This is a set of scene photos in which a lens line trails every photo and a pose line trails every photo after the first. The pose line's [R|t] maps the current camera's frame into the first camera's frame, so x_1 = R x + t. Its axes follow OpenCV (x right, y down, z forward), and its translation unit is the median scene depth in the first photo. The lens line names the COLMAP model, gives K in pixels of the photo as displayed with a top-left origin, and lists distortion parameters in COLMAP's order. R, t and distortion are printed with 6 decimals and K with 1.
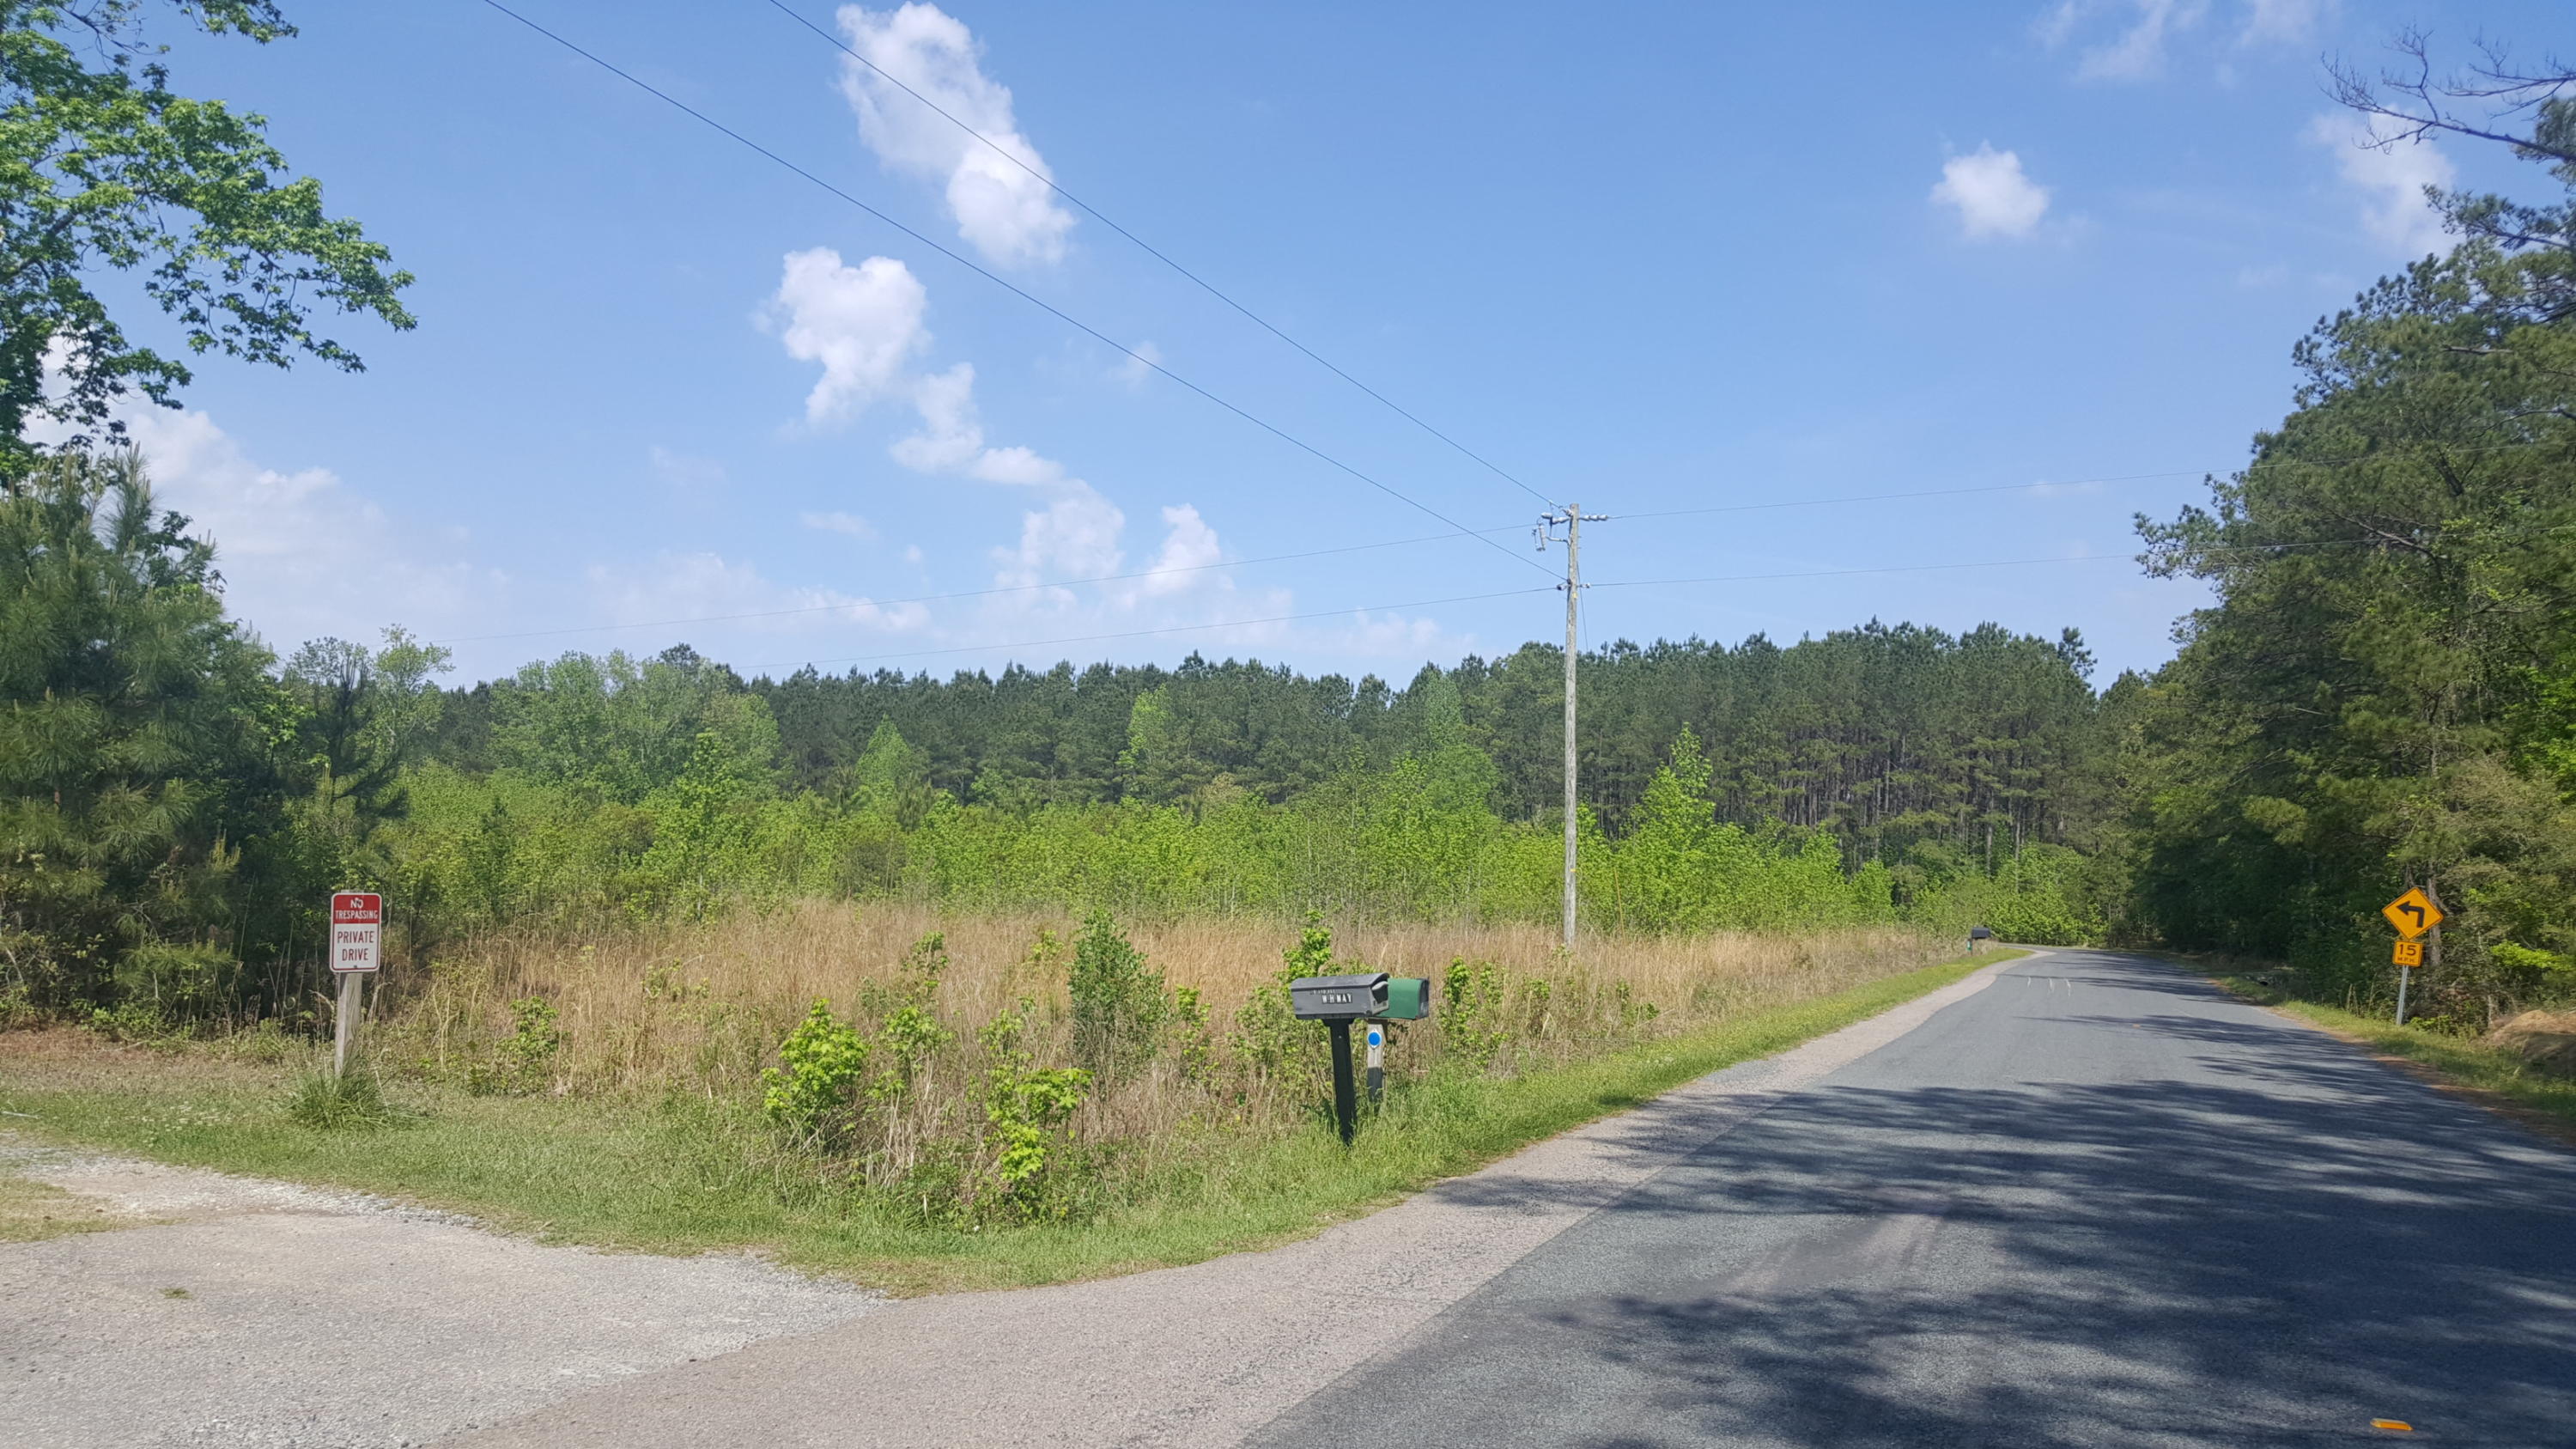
lens RADIAL K [[2180.6, 0, 1288.9], [0, 2180.6, 727.2], [0, 0, 1]] dist [-0.006112, -0.008083]
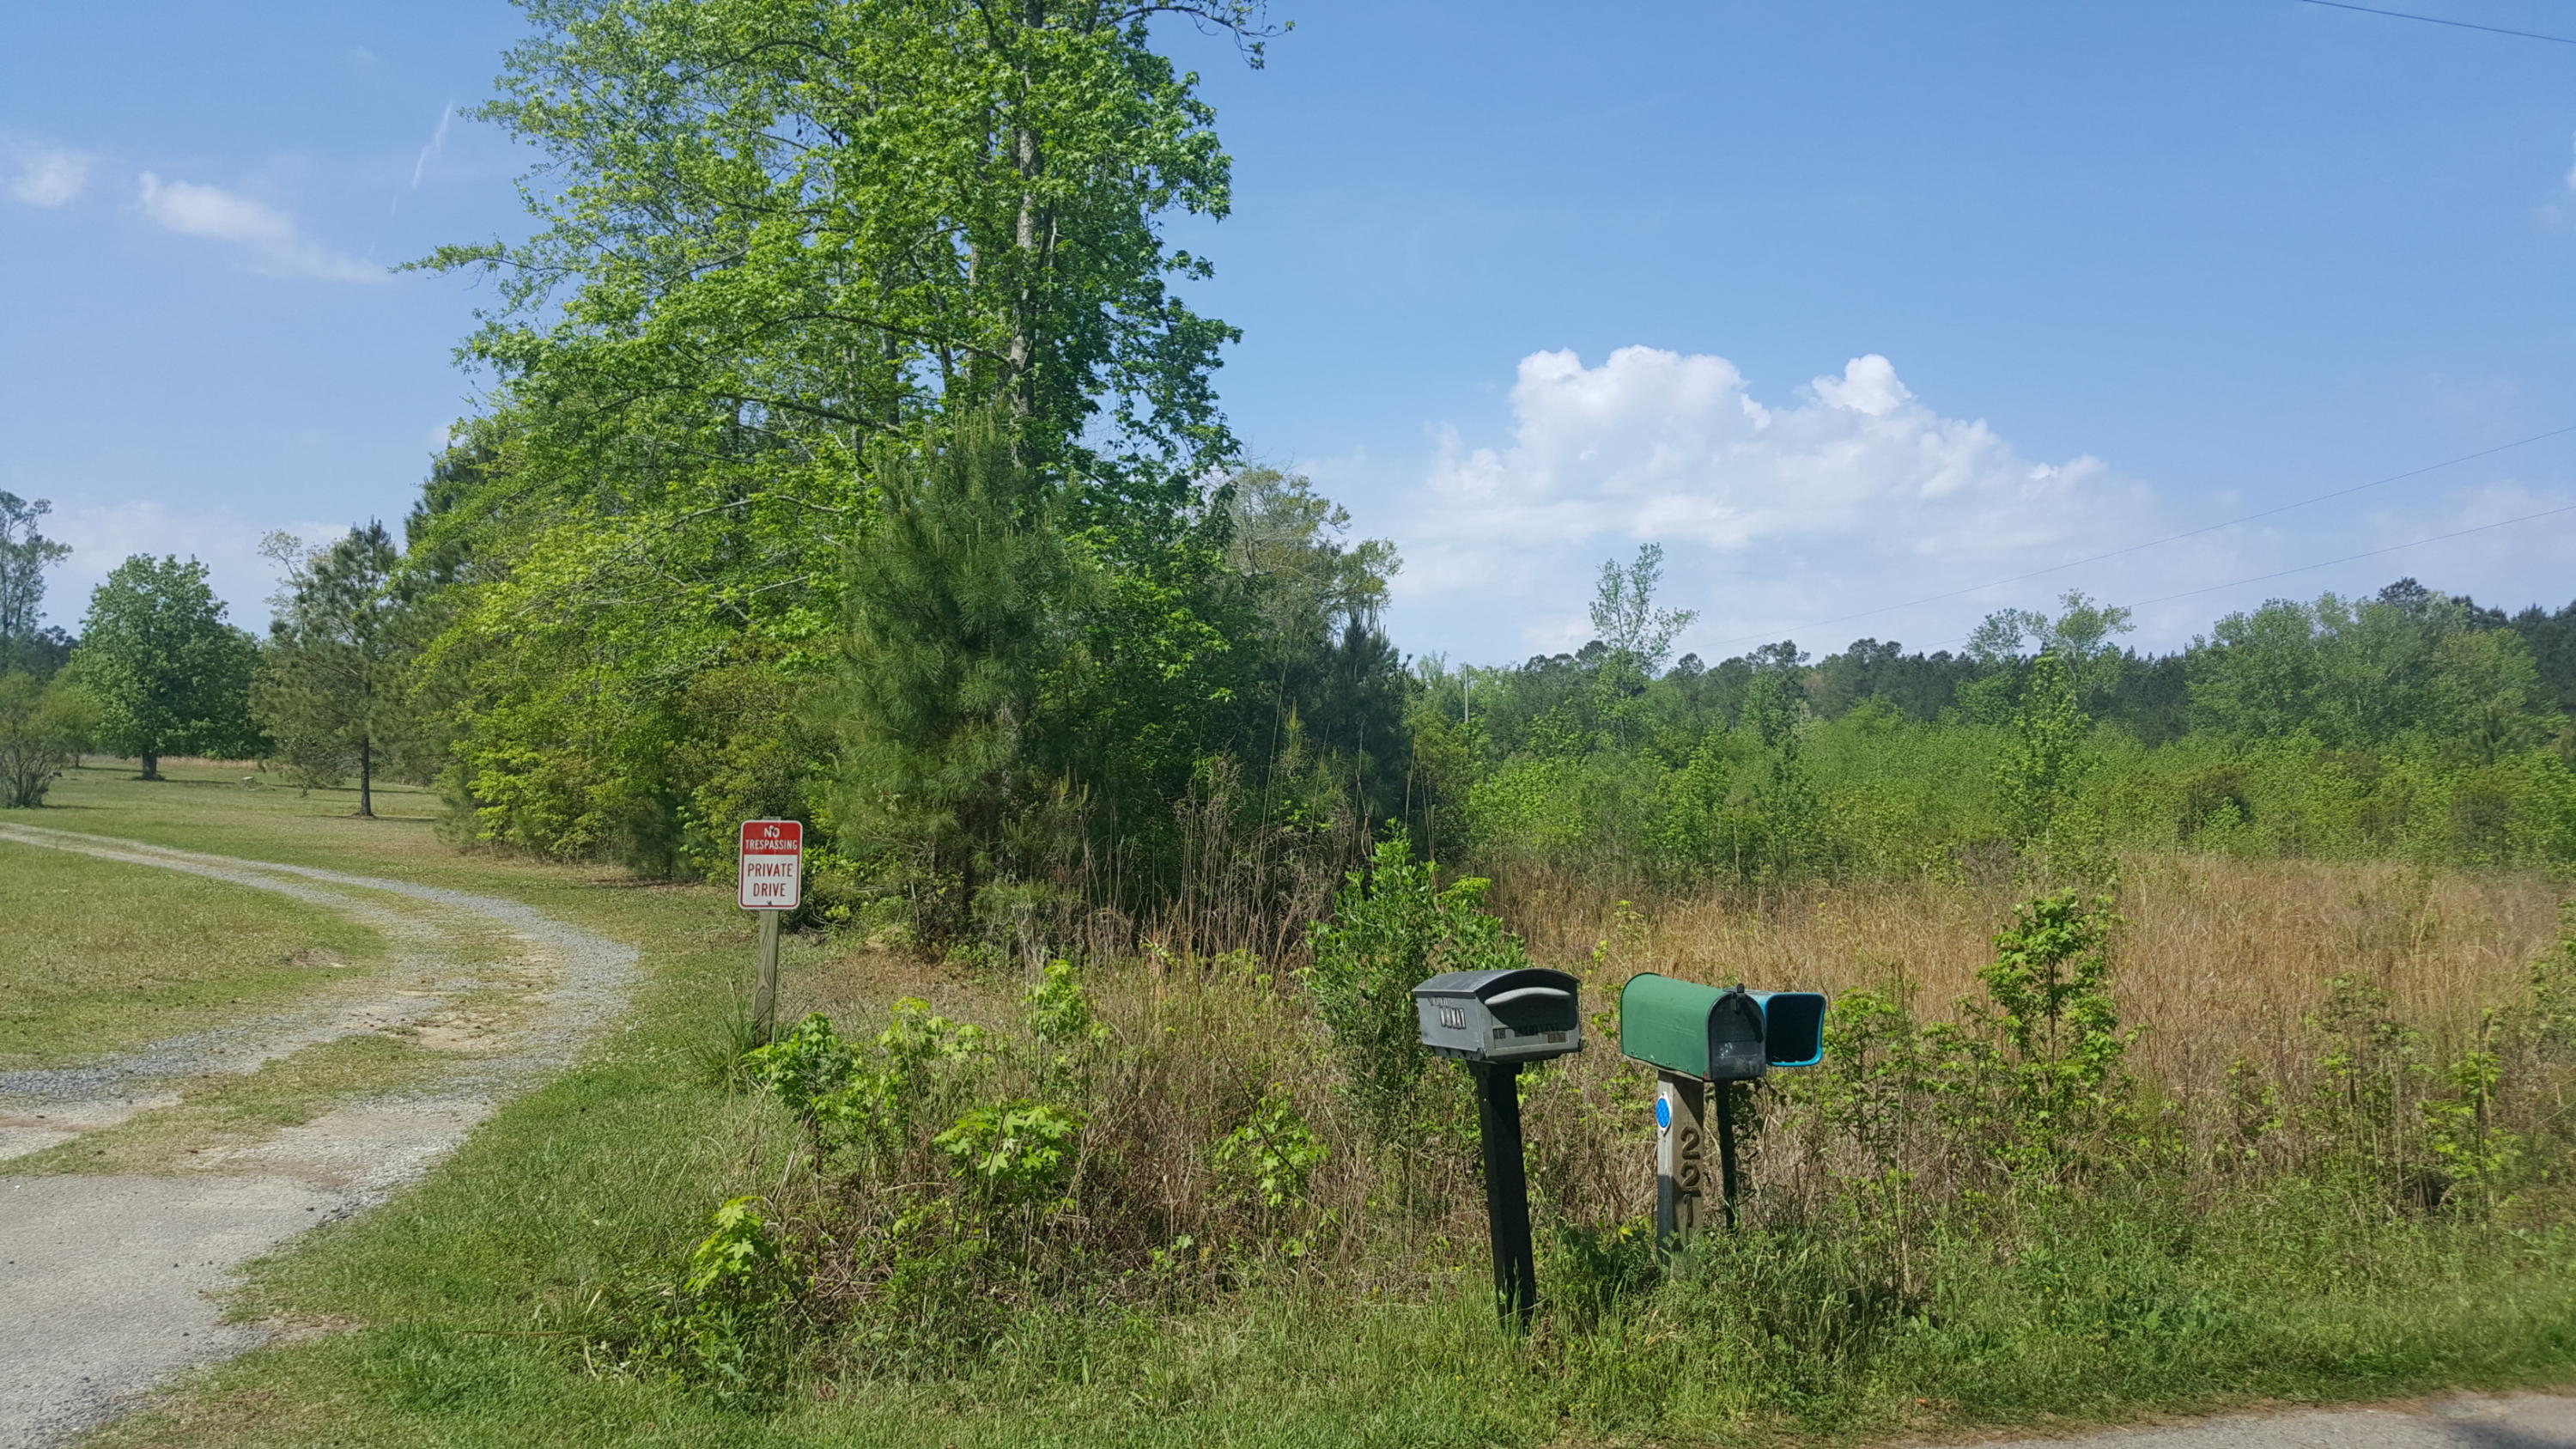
lens RADIAL K [[1919.0, 0, 1287.8], [0, 1919.0, 718.8], [0, 0, 1]] dist [0.072277, 0.001511]
pose [[0.613184, -0.051181, -0.788280, 0.069980], [0.052132, 0.998345, -0.024268, 0.014537], [0.788218, -0.026213, 0.614837, 0.153253]]
